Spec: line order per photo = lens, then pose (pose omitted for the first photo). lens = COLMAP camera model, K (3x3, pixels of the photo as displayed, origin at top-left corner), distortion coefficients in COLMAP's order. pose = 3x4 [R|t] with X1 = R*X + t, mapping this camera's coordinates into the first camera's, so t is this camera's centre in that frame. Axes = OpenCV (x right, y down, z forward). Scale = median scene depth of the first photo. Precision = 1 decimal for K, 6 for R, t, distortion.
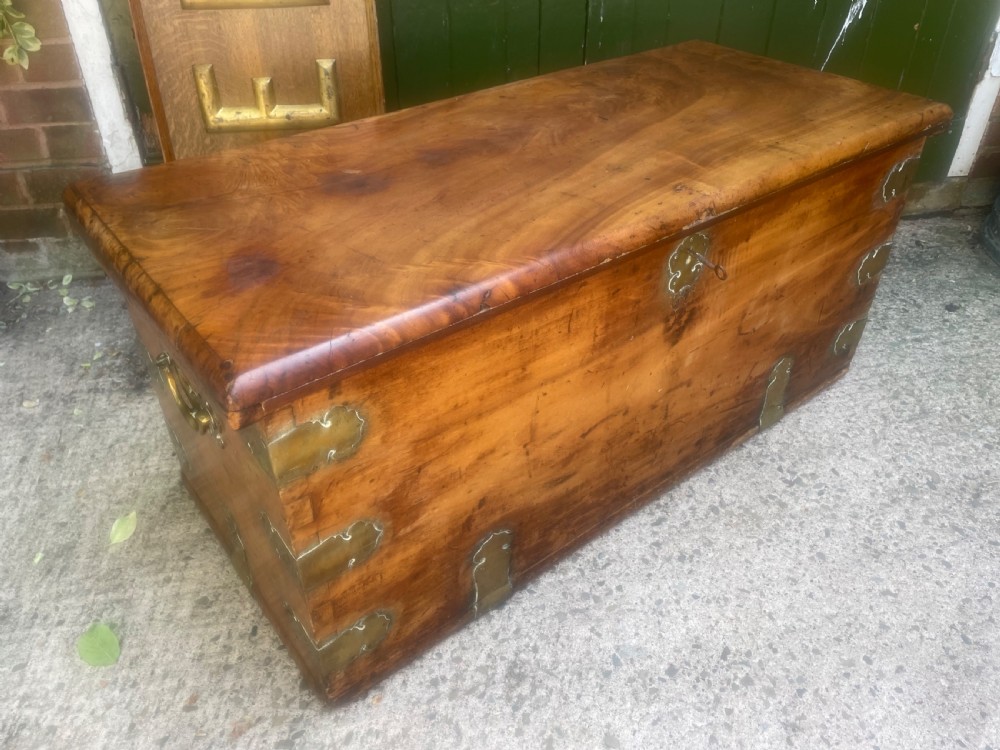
lens RADIAL K [[762.3, 0, 506.5], [0, 762.3, 369.3], [0, 0, 1]] dist [0.083635, -0.116696]
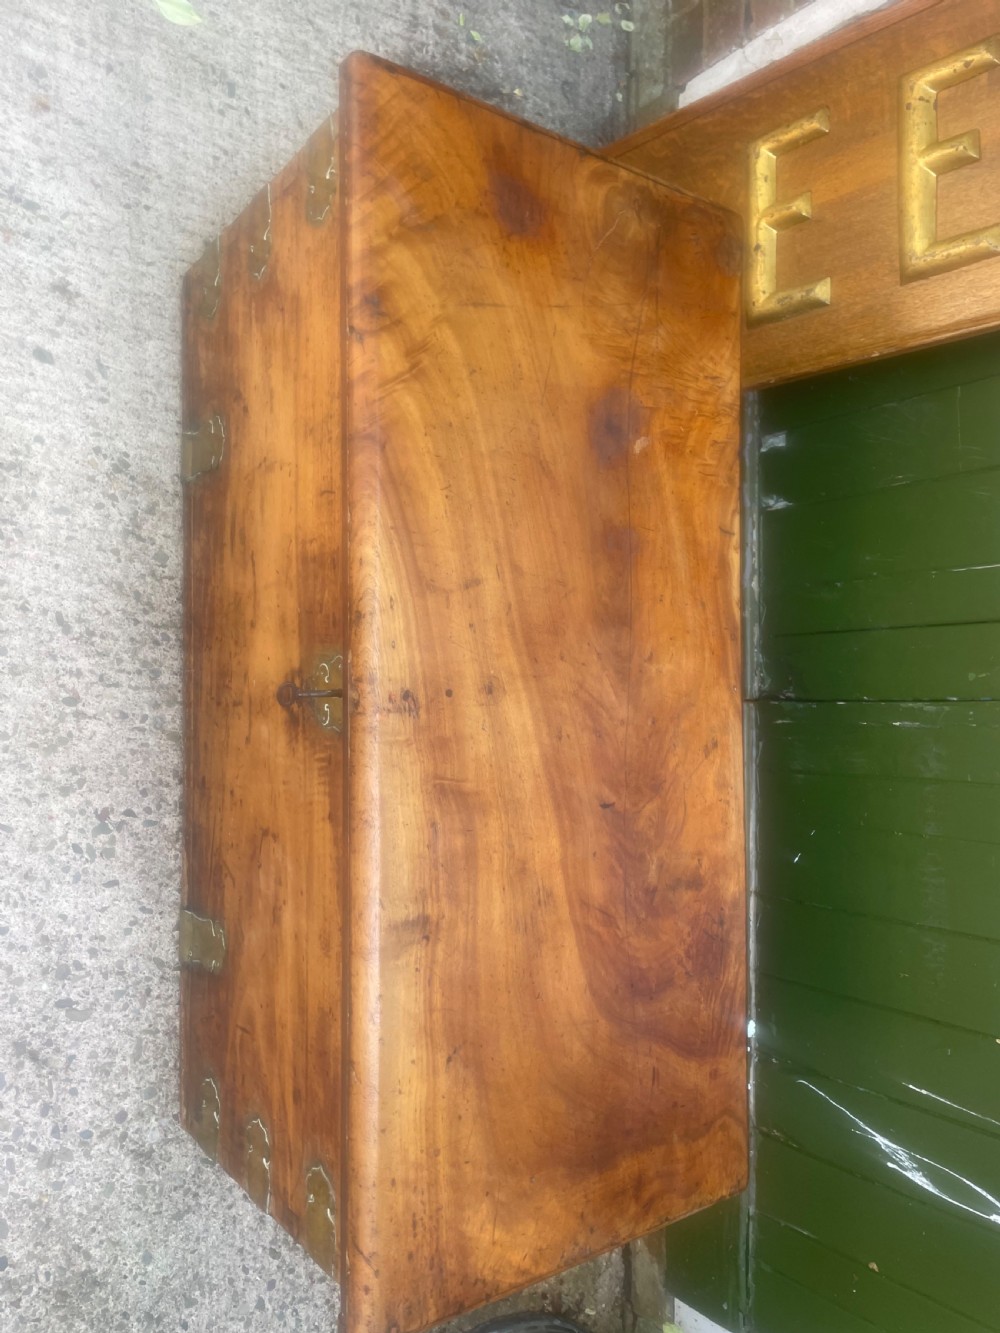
lens RADIAL K [[1016.1, 0, 509.3], [0, 1016.1, 681.4], [0, 0, 1]] dist [0.083635, -0.116696]
pose [[-0.131199, 0.983968, -0.120806, 0.319591], [-0.949551, -0.089715, 0.300507, -0.550070], [0.284851, 0.154137, 0.946098, 0.138192]]
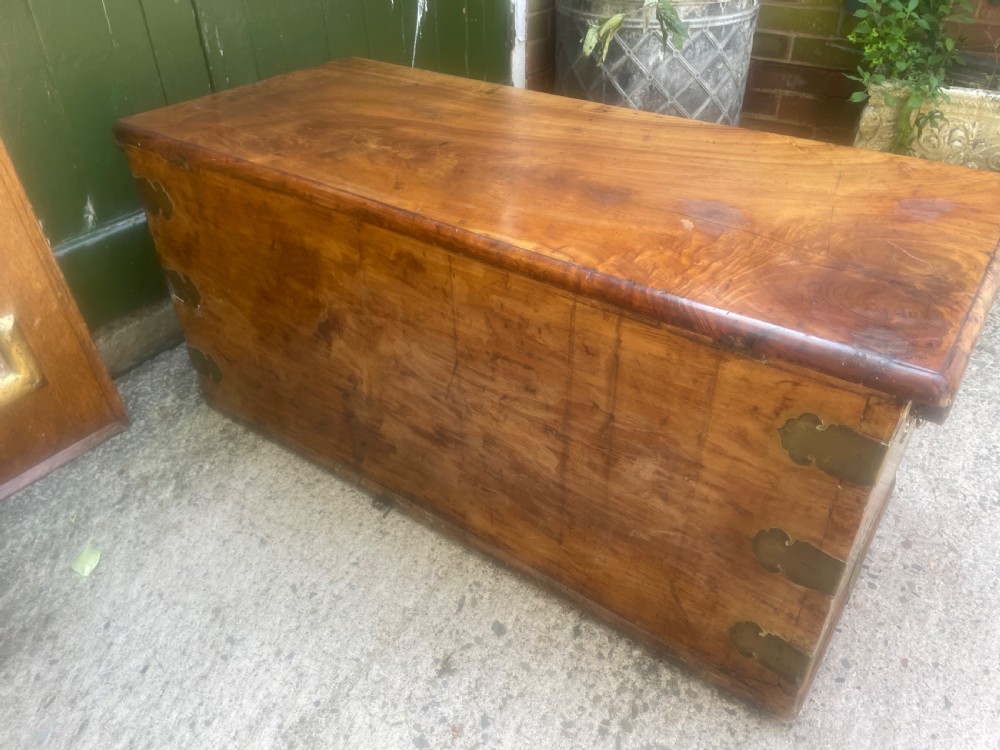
lens RADIAL K [[762.3, 0, 513.0], [0, 762.3, 375.0], [0, 0, 1]] dist [0.083635, -0.116696]
pose [[0.701212, -0.421479, 0.575028, -0.431371], [0.424493, 0.894817, 0.138232, -0.135139], [-0.572807, 0.147166, 0.806371, 0.184239]]
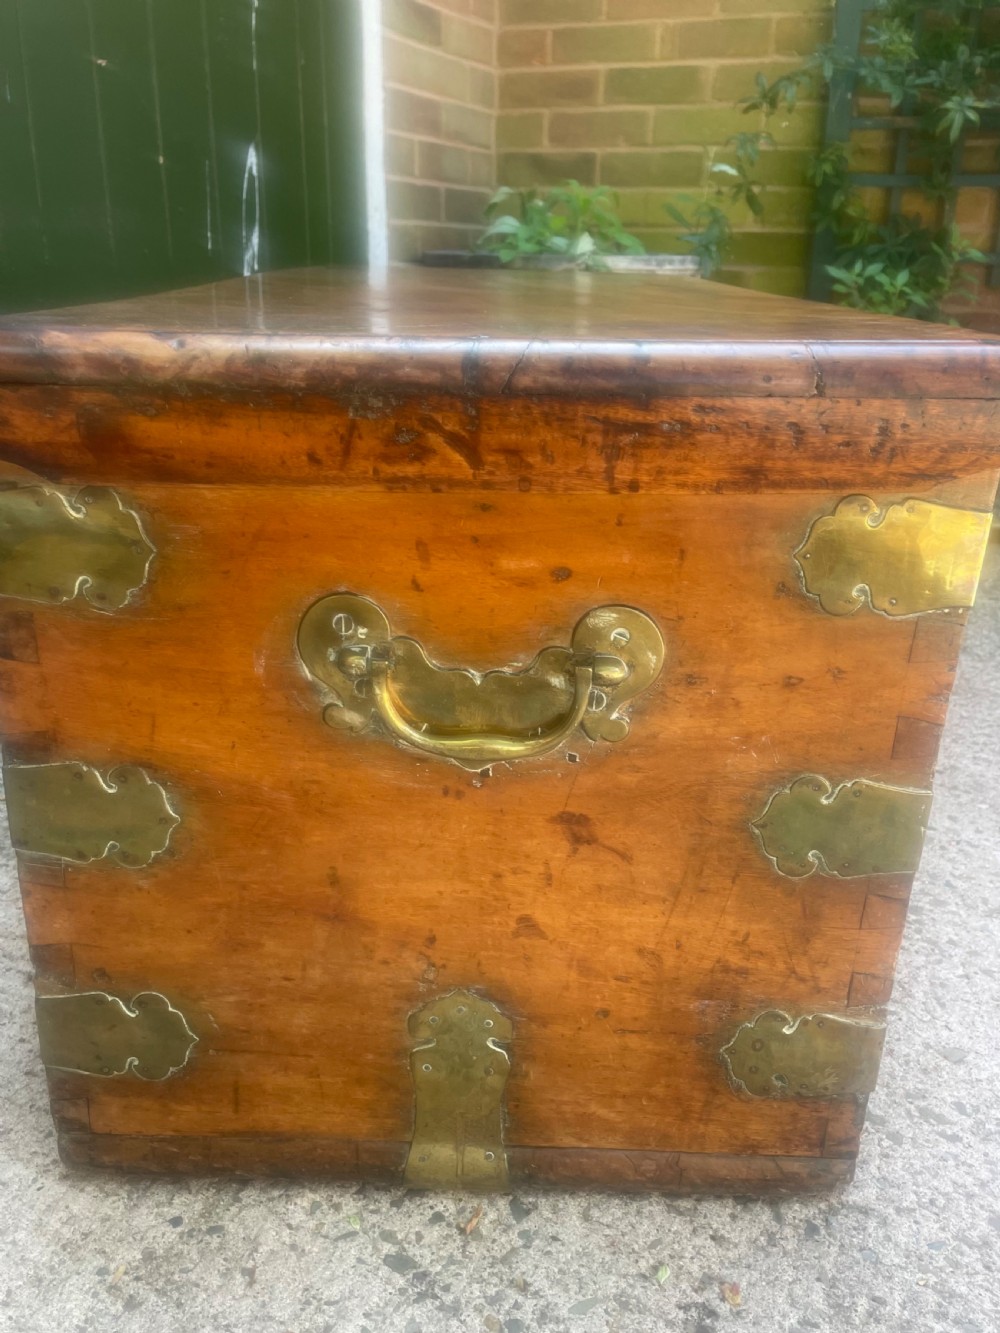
lens RADIAL K [[1102.9, 0, 507.5], [0, 1102.9, 677.8], [0, 0, 1]] dist [0.061548, -0.086983]
pose [[0.565767, -0.296290, 0.769493, -0.516395], [0.472872, 0.881091, -0.008418, 0.032507], [-0.675499, 0.368634, 0.638599, 0.413458]]
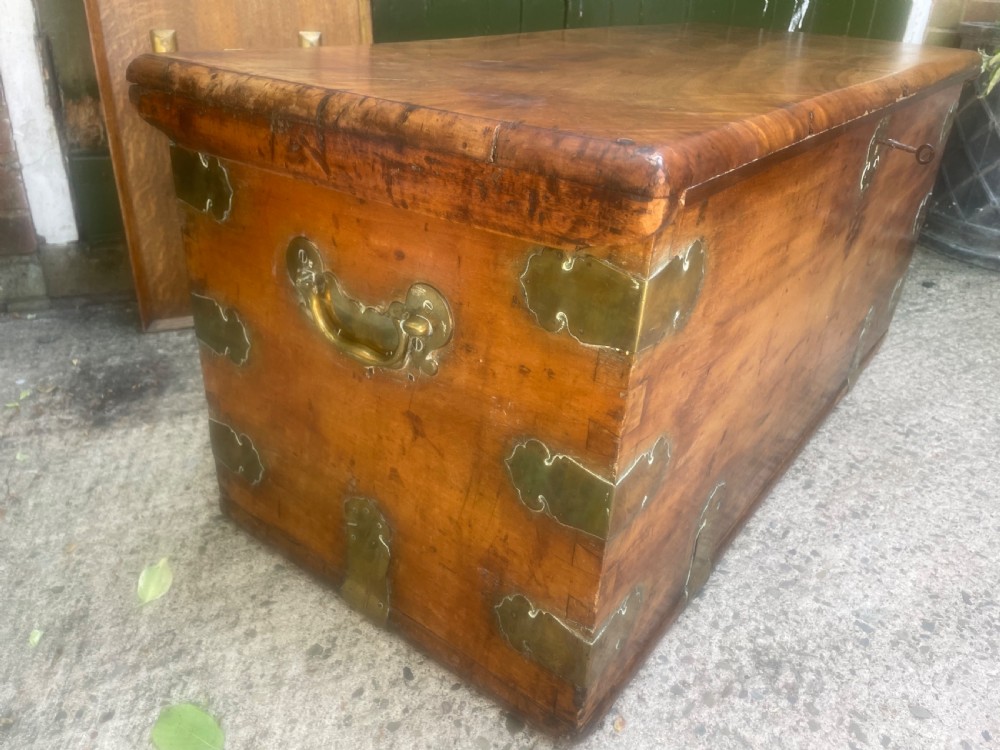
lens RADIAL K [[762.3, 0, 509.0], [0, 762.3, 366.9], [0, 0, 1]] dist [0.083635, -0.116696]
pose [[0.964405, -0.080322, 0.251936, -0.337830], [0.115665, 0.984908, -0.128758, 0.138054], [-0.237791, 0.153315, 0.959140, 0.210601]]
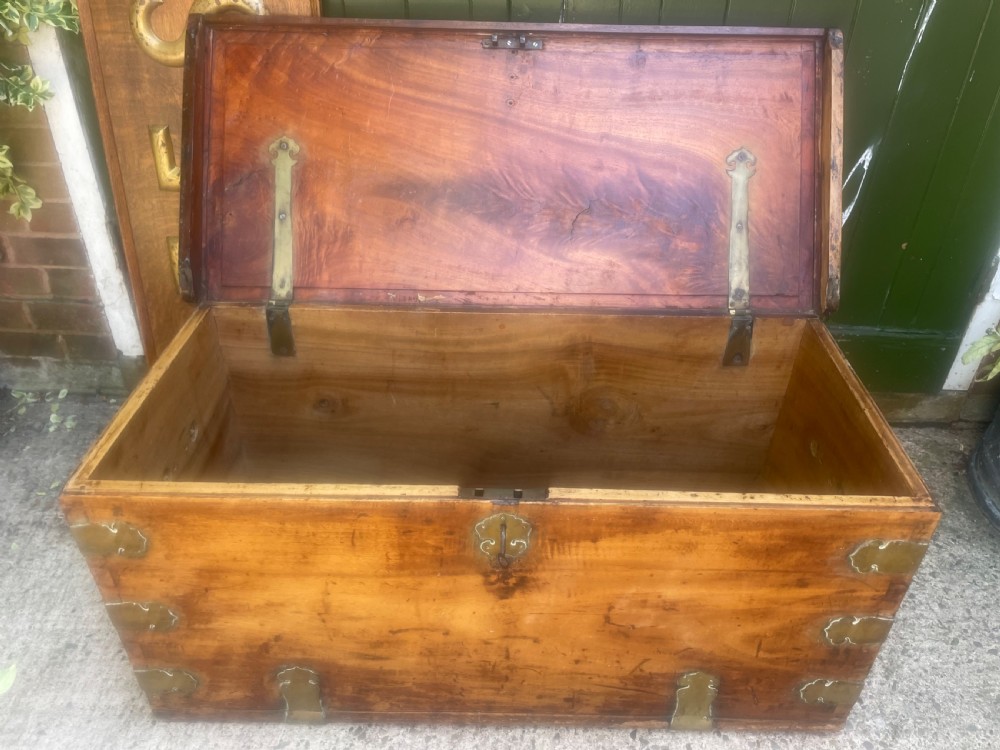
lens RADIAL K [[762.3, 0, 514.8], [0, 762.3, 378.9], [0, 0, 1]] dist [0.083635, -0.116696]
pose [[0.984656, 0.114264, -0.131895, 0.350862], [-0.119299, 0.992377, -0.030902, -0.315931], [0.127358, 0.046163, 0.990782, 0.045188]]
